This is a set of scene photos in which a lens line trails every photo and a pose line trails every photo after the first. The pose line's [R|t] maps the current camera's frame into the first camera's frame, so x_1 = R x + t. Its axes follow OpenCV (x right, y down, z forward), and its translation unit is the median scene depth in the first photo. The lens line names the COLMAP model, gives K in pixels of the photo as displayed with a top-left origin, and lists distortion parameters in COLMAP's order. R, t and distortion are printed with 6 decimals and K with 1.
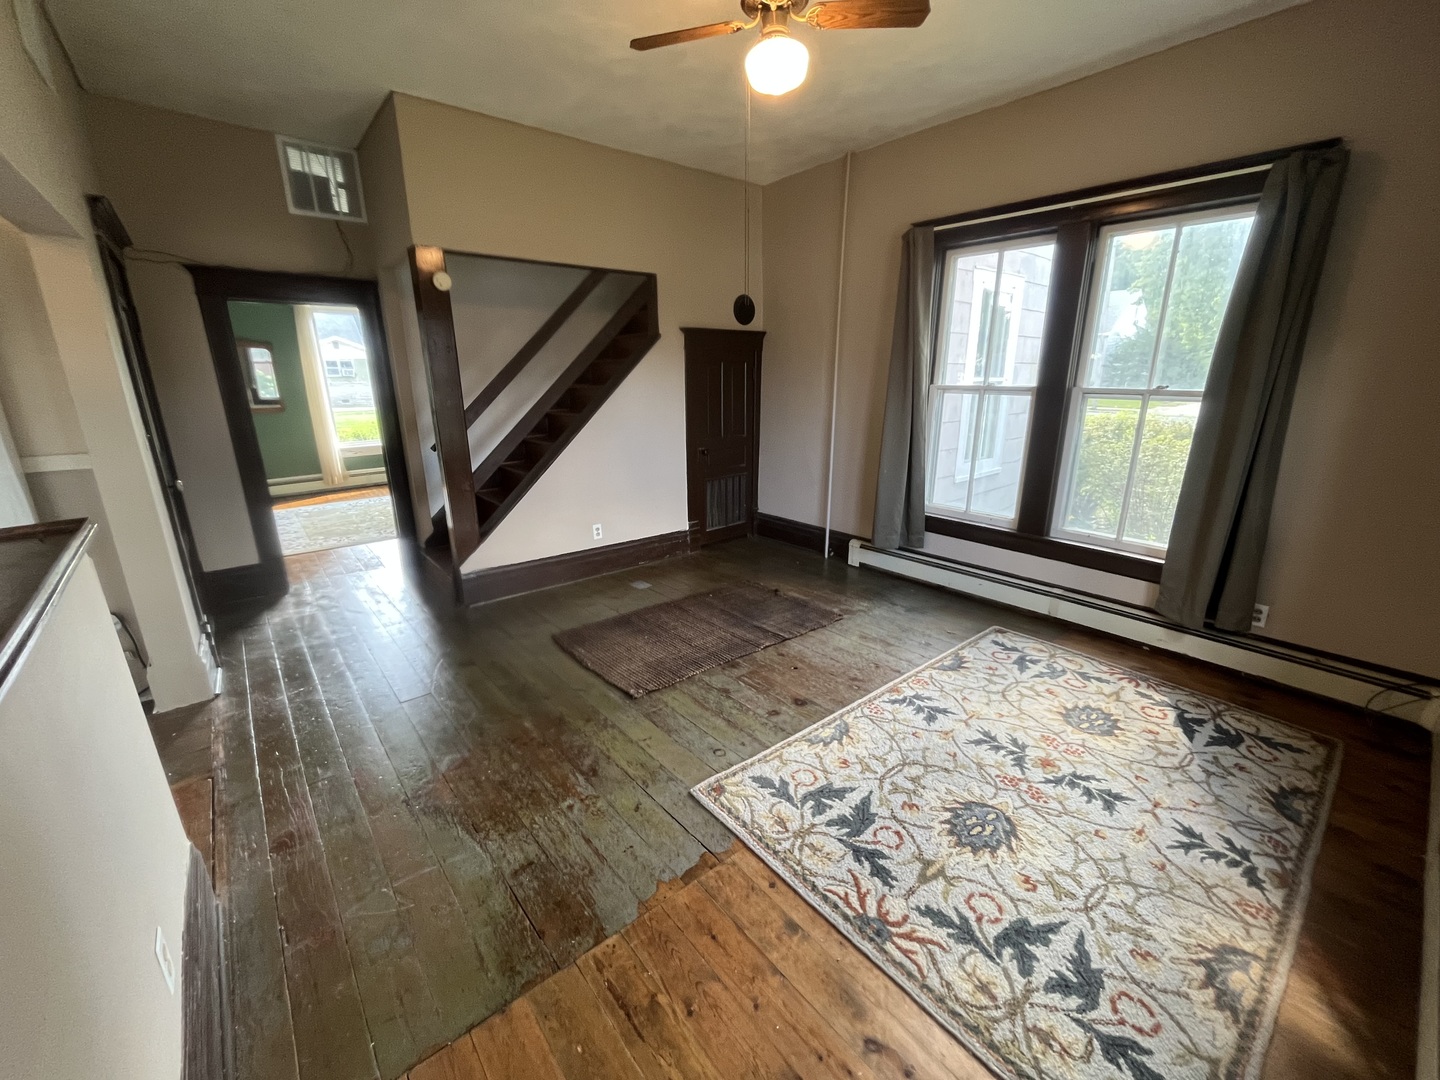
lens RADIAL K [[578.5, 0, 708.2], [0, 578.5, 530.8], [0, 0, 1]] dist [-0.000524, -0.000136]
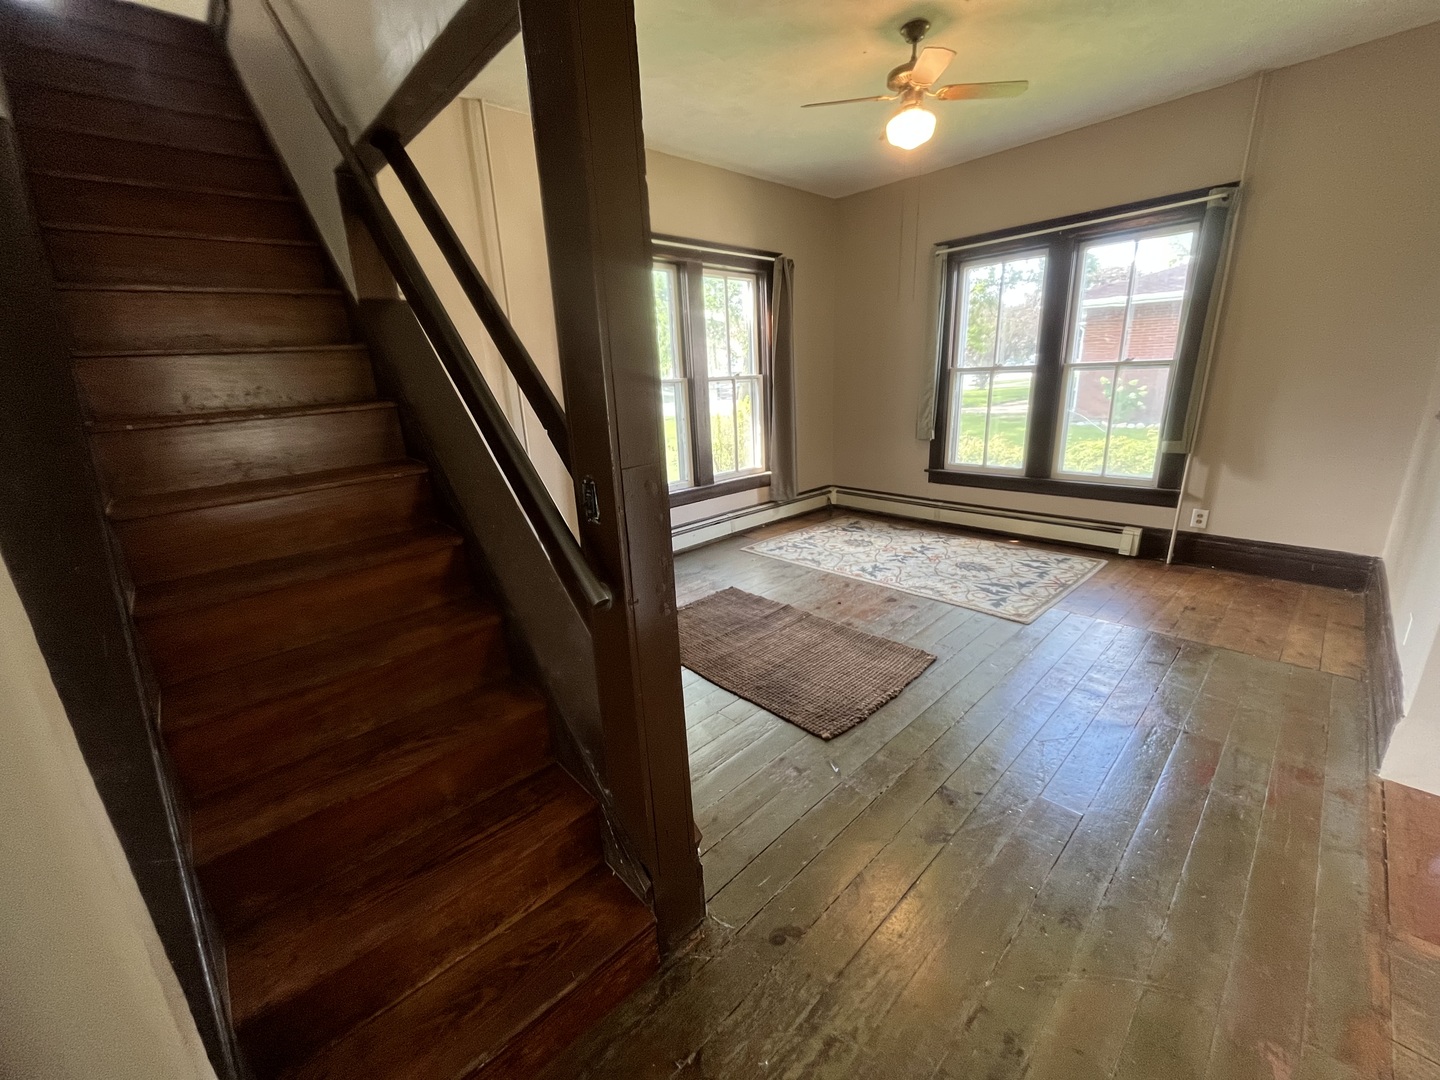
lens RADIAL K [[578.5, 0, 710.3], [0, 578.5, 552.9], [0, 0, 1]] dist [-0.000524, -0.000136]
pose [[-0.060985, -0.298369, 0.952500, -1.314977], [0.300807, 0.904416, 0.302566, -0.427736], [-0.951733, 0.304971, 0.034595, 1.580001]]
